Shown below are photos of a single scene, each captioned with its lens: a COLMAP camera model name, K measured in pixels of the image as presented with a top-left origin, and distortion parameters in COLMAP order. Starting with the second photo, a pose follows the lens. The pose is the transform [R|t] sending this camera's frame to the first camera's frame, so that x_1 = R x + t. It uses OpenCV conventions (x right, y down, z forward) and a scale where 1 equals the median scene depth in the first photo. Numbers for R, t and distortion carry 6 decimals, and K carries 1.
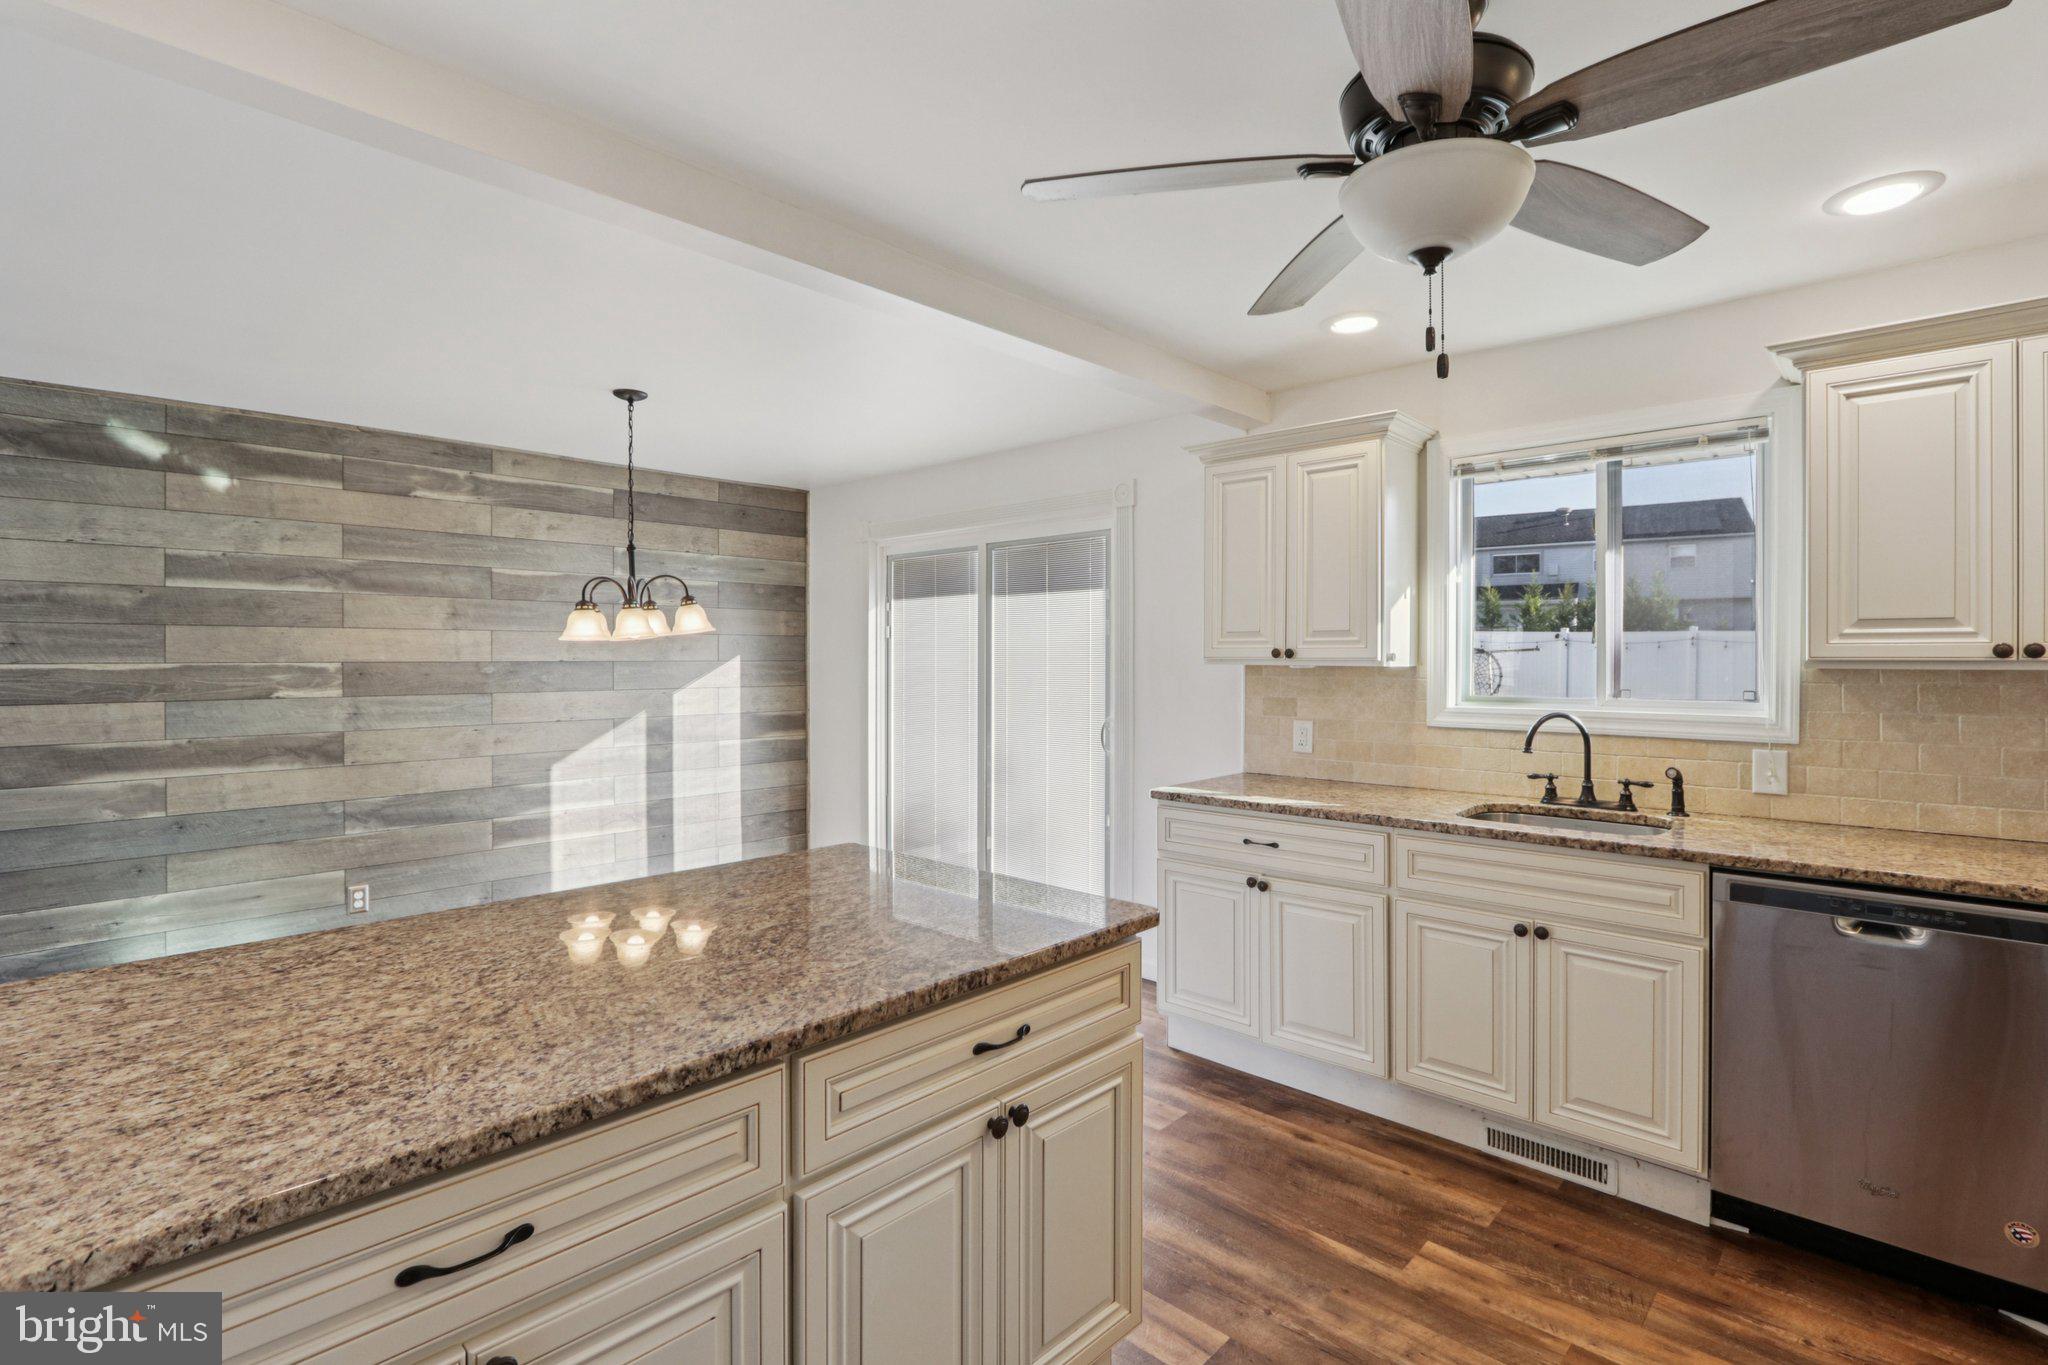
lens RADIAL K [[961.5, 0, 1007.2], [0, 961.5, 660.9], [0, 0, 1]] dist [-0.027443, 0.007114]
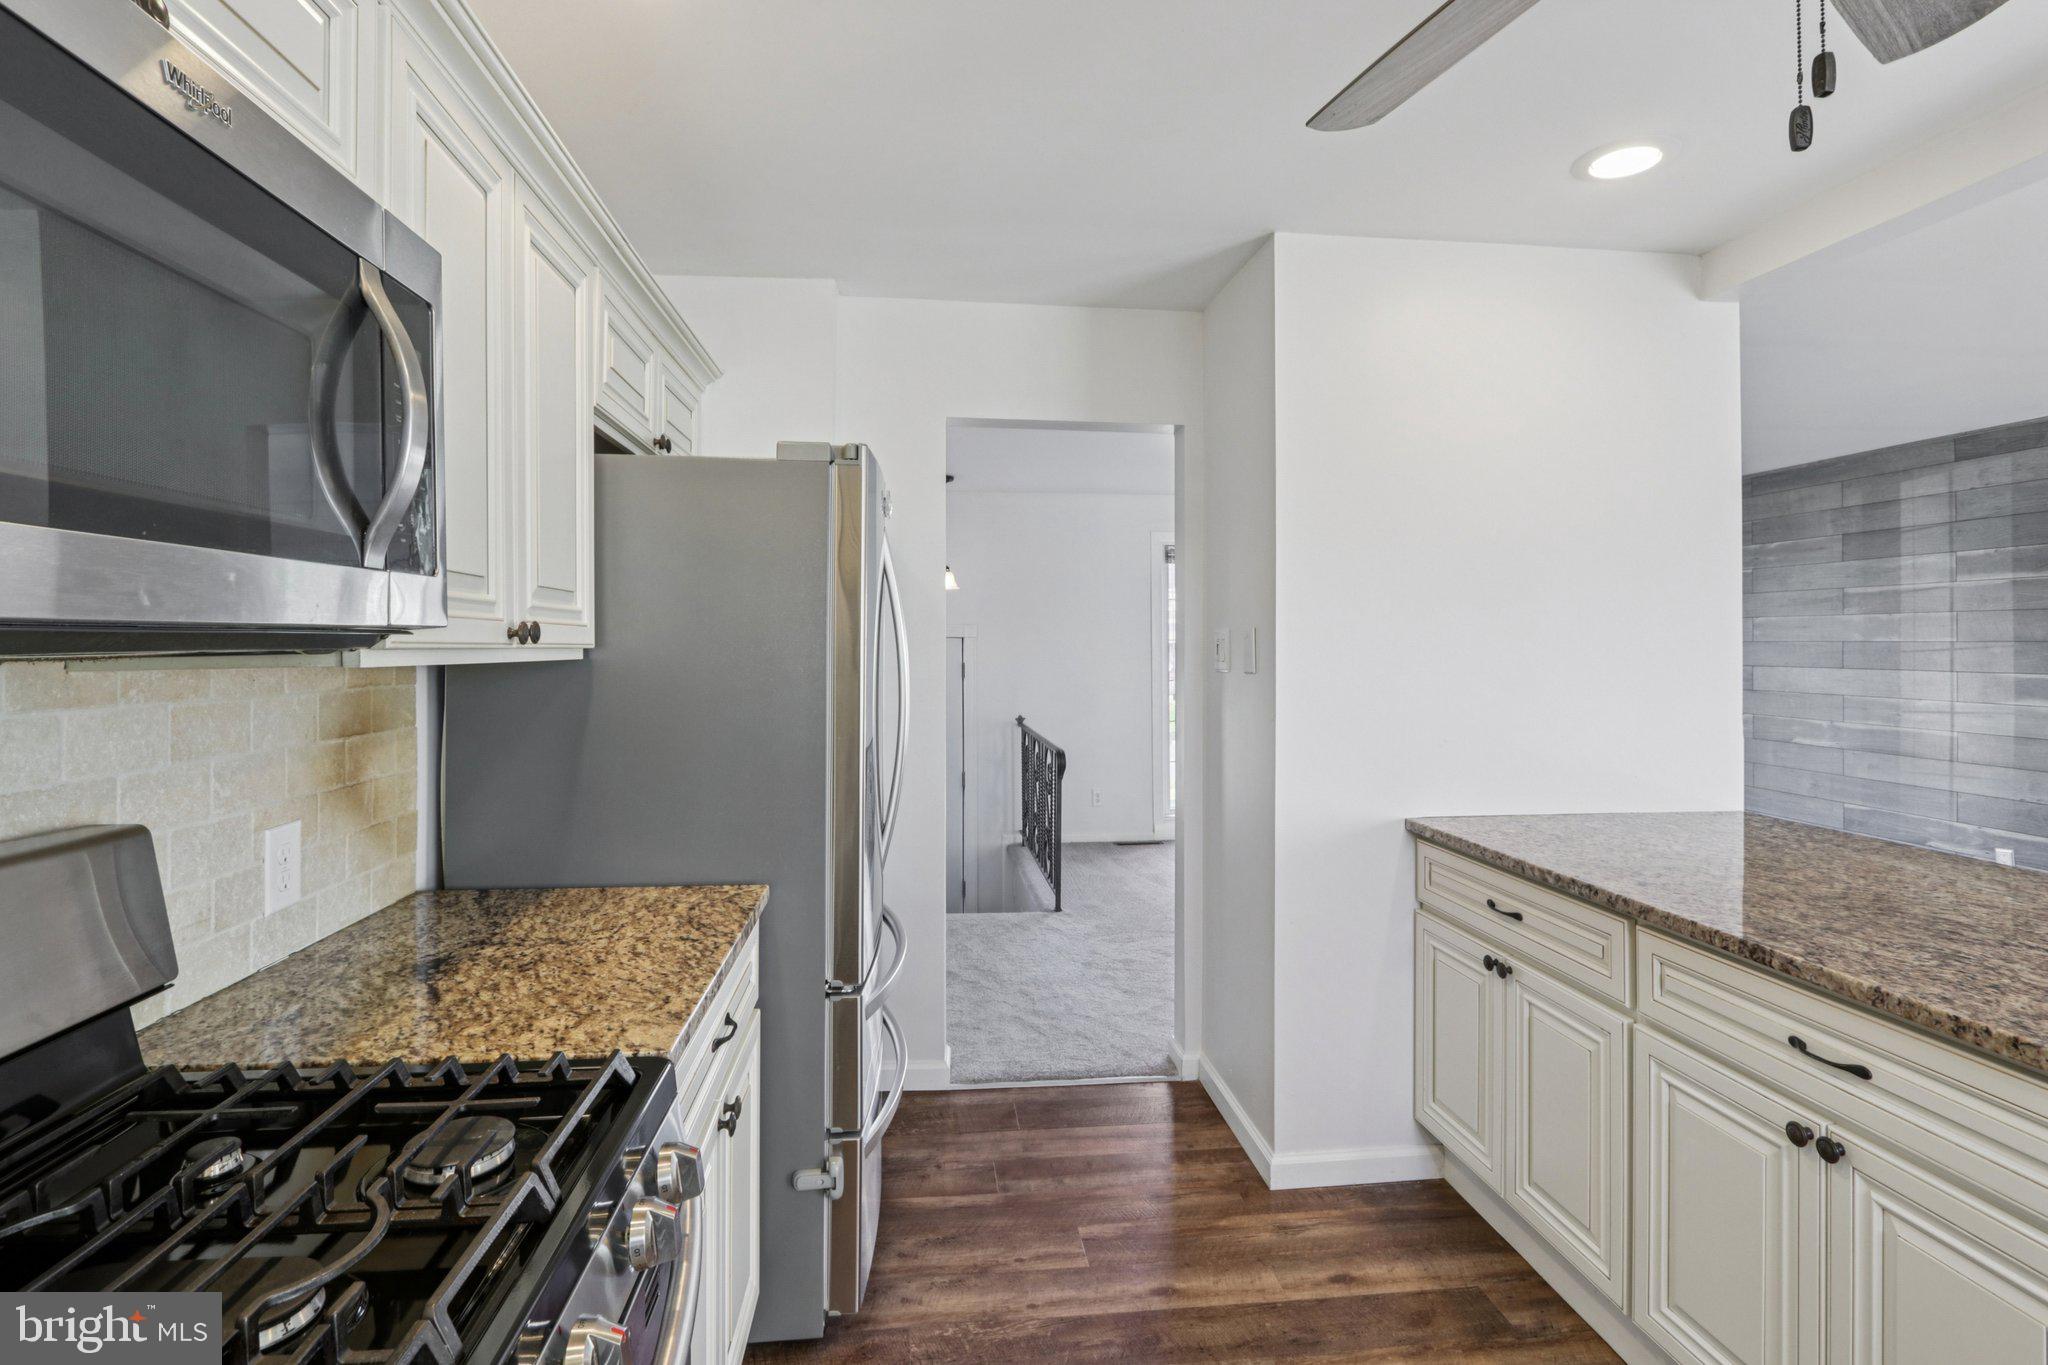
lens RADIAL K [[961.5, 0, 1017.8], [0, 961.5, 635.7], [0, 0, 1]] dist [-0.027443, 0.007114]
pose [[-0.643724, -0.003526, -0.765250, 0.477443], [0.002714, 0.999973, -0.006890, 0.000718], [0.765253, -0.006512, -0.643697, 0.403619]]
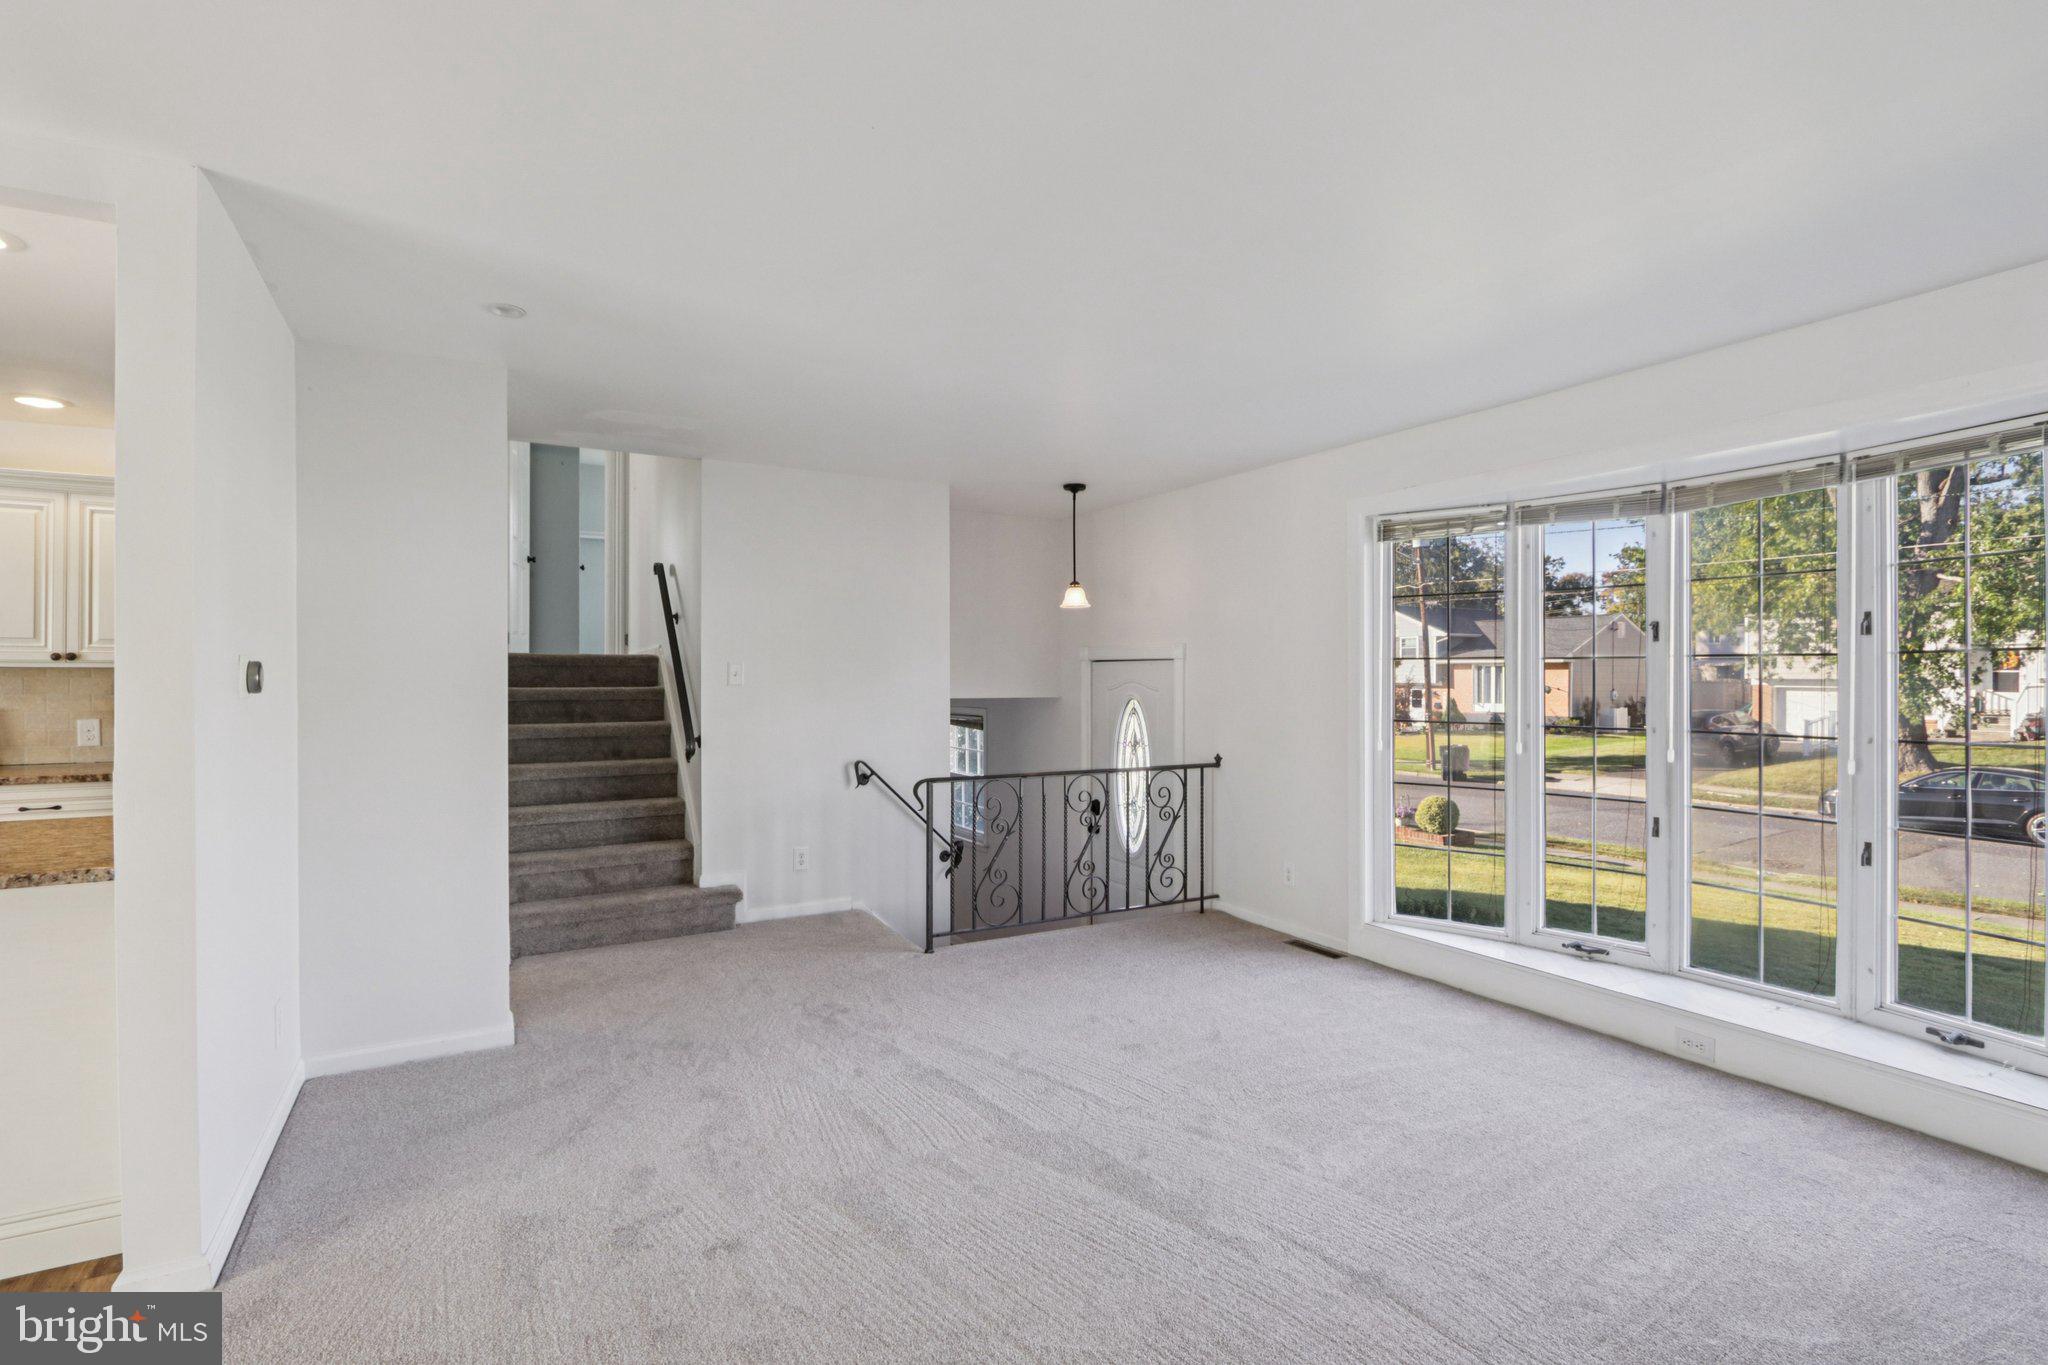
lens RADIAL K [[961.5, 0, 1015.2], [0, 961.5, 680.4], [0, 0, 1]] dist [-0.027443, 0.007114]
pose [[-0.957707, -0.001272, 0.287742, -1.039330], [0.001293, 0.999961, 0.008725, 0.014997], [-0.287742, 0.008728, -0.957668, 0.725178]]
